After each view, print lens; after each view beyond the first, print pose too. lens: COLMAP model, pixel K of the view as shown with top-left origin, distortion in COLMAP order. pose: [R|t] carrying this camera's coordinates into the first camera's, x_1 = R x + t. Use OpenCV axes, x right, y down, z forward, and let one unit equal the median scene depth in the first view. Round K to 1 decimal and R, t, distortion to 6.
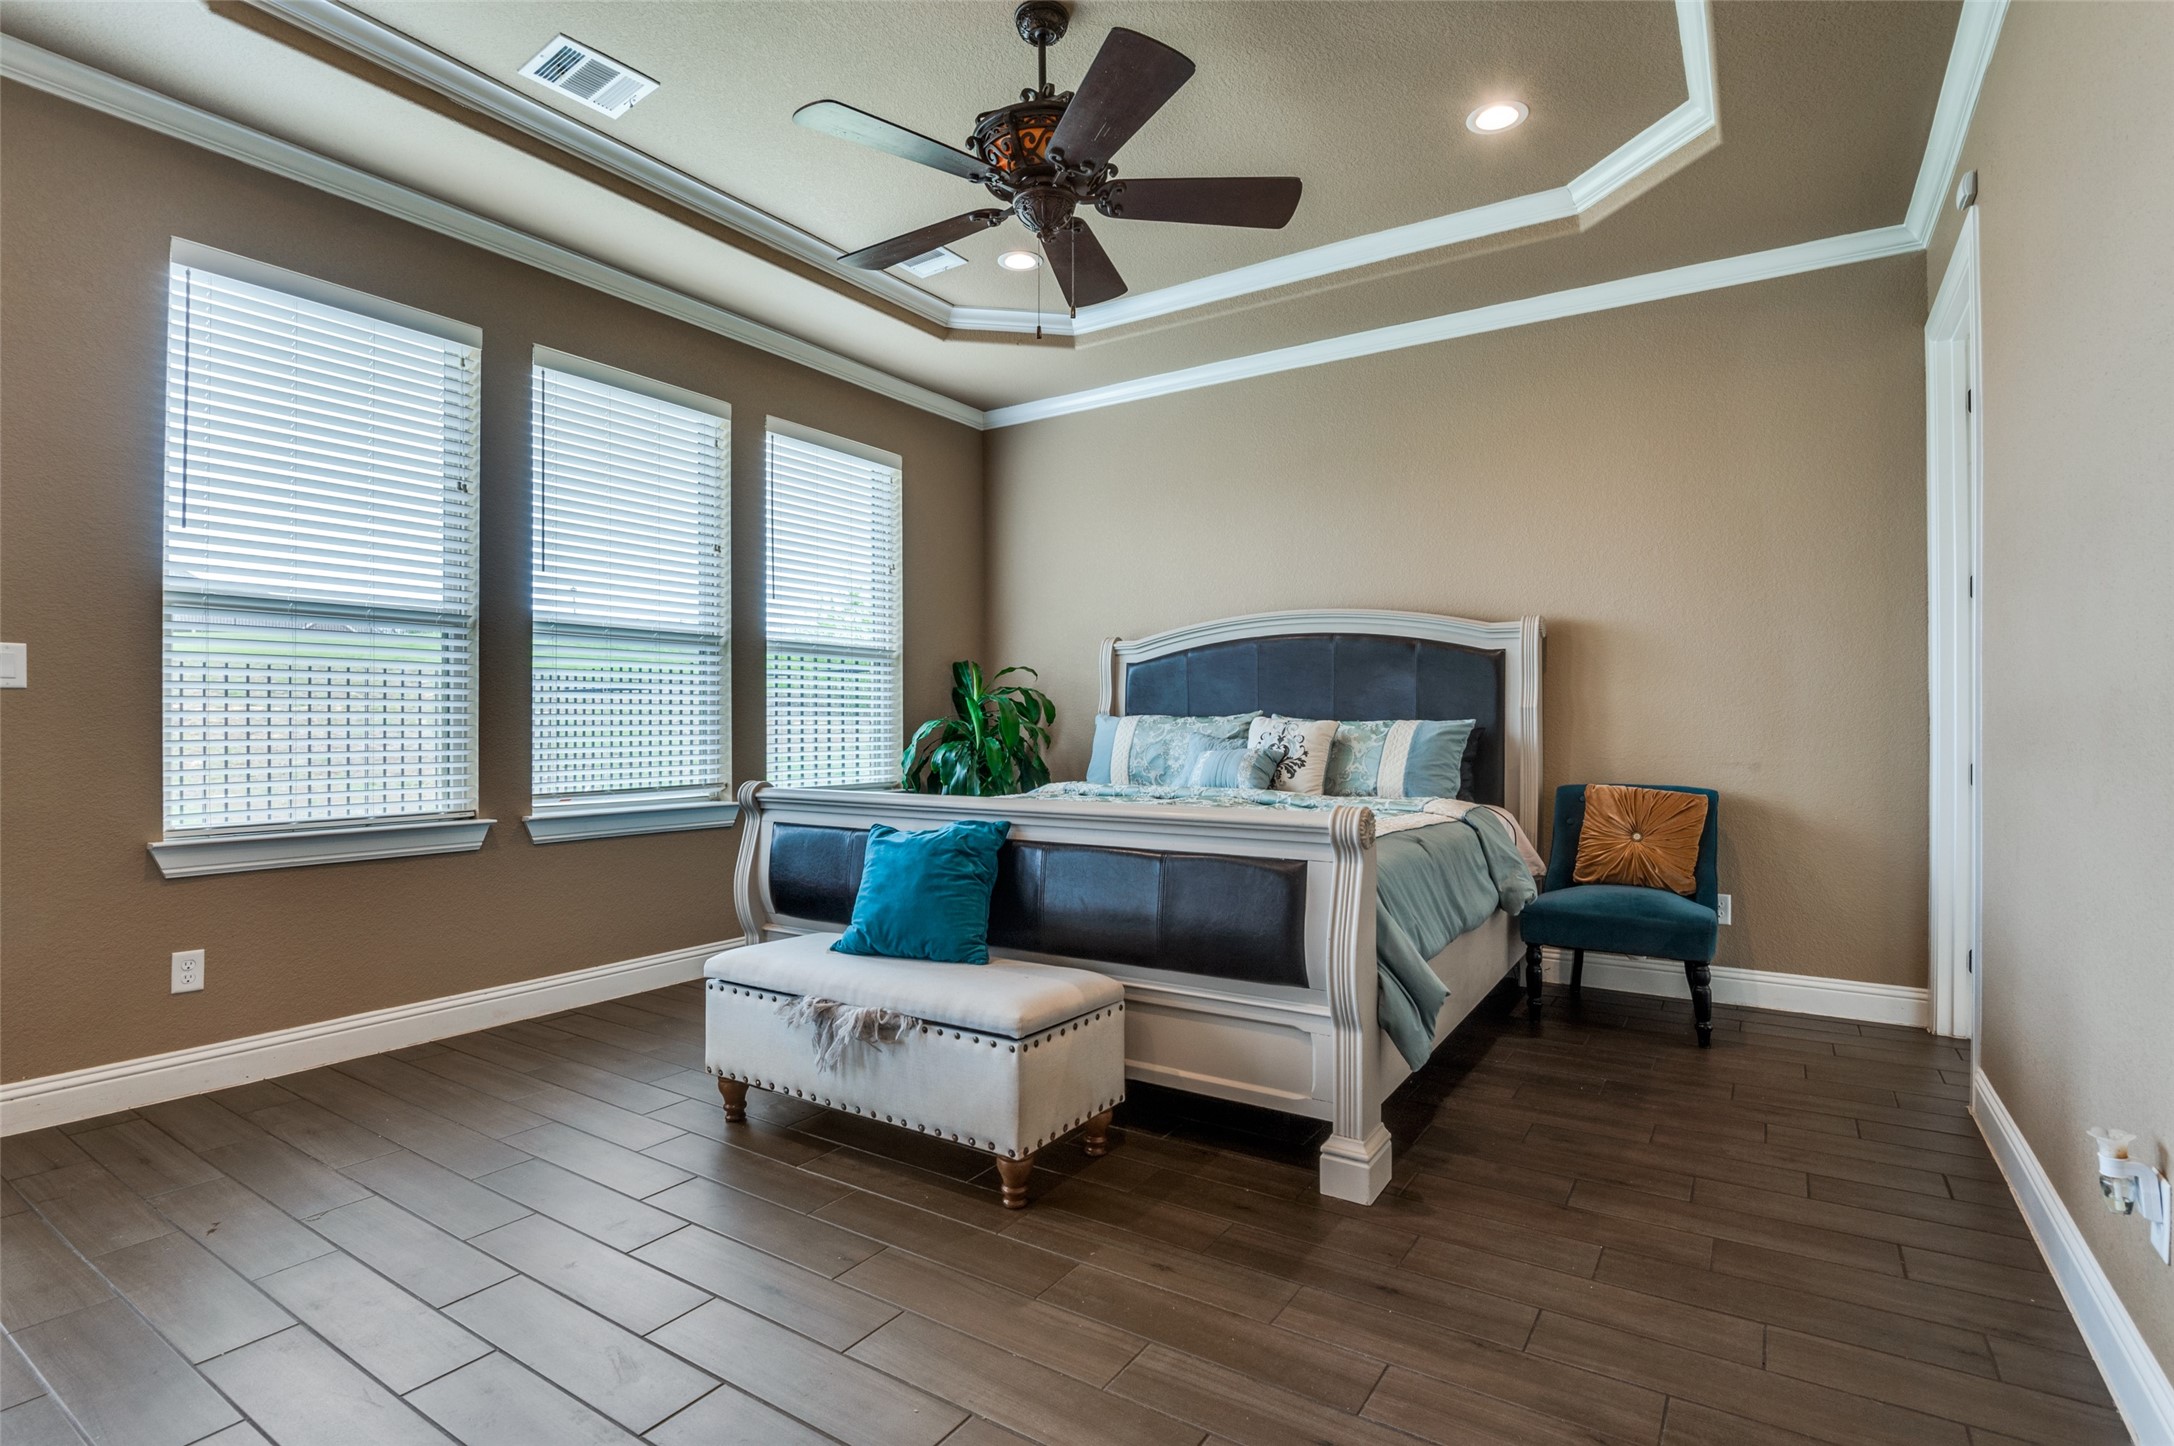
lens RADIAL K [[1029.8, 0, 1087.0], [0, 1029.8, 723.0], [0, 0, 1]] dist [-0.017559, -0.001642]
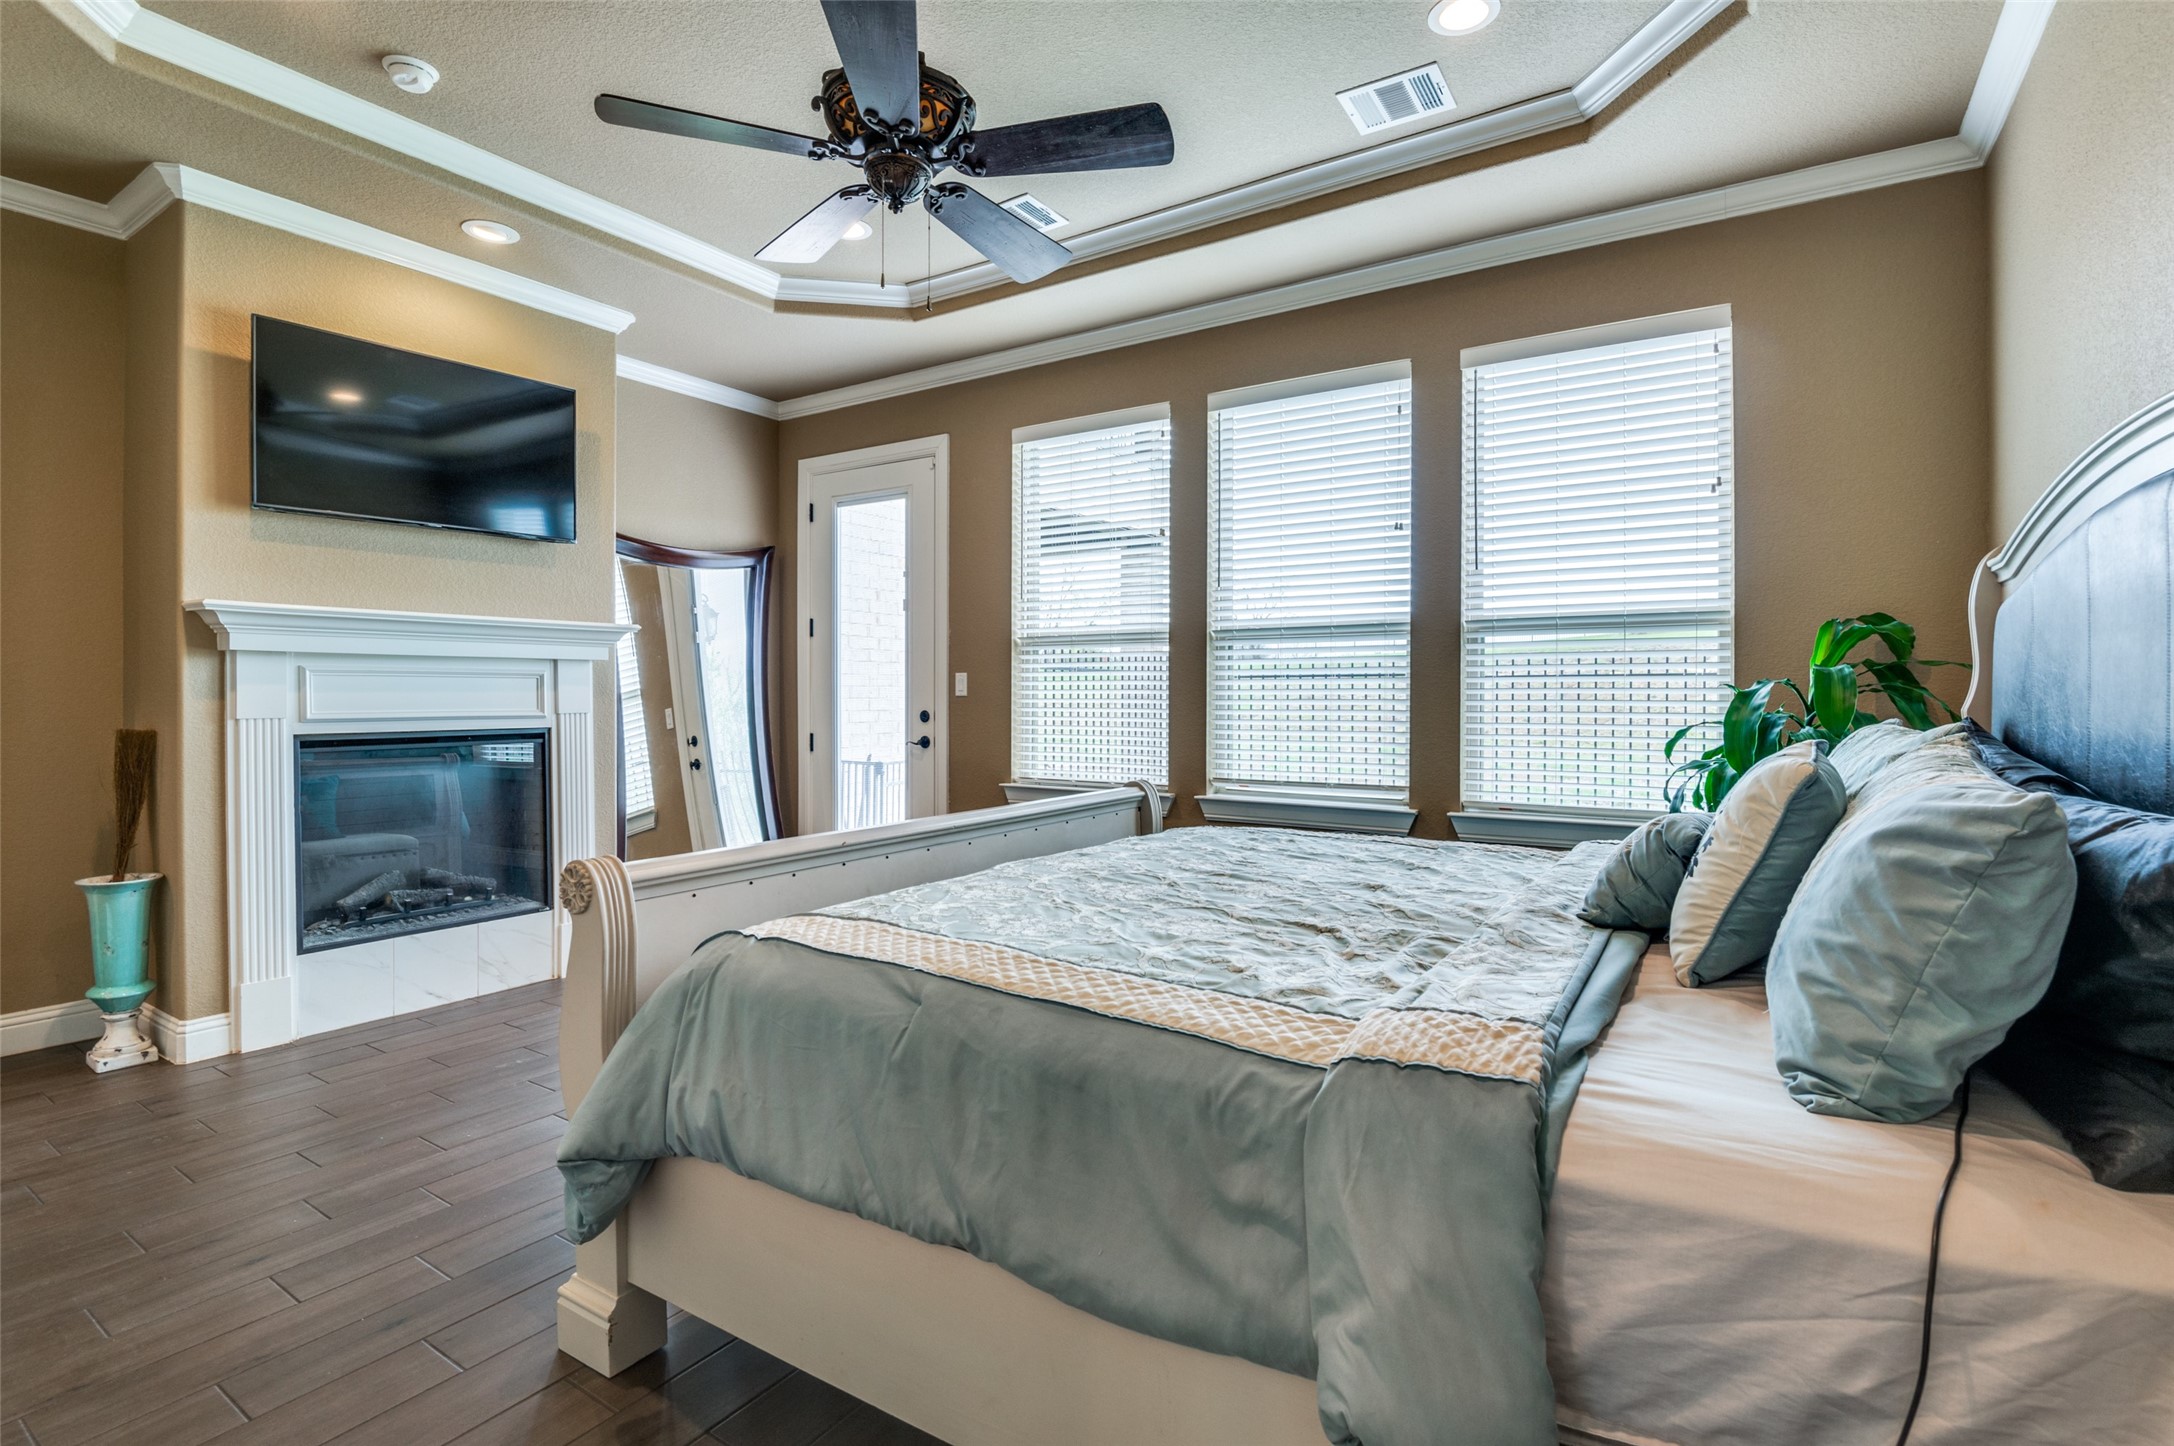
lens RADIAL K [[987.2, 0, 1087.0], [0, 987.2, 723.0], [0, 0, 1]] dist [-0.089559, -0.000228]
pose [[-0.012016, 0.007911, -0.999897, 0.467074], [-0.013447, 0.999877, 0.008072, 0.000150], [0.999837, 0.013543, -0.011908, 0.700021]]
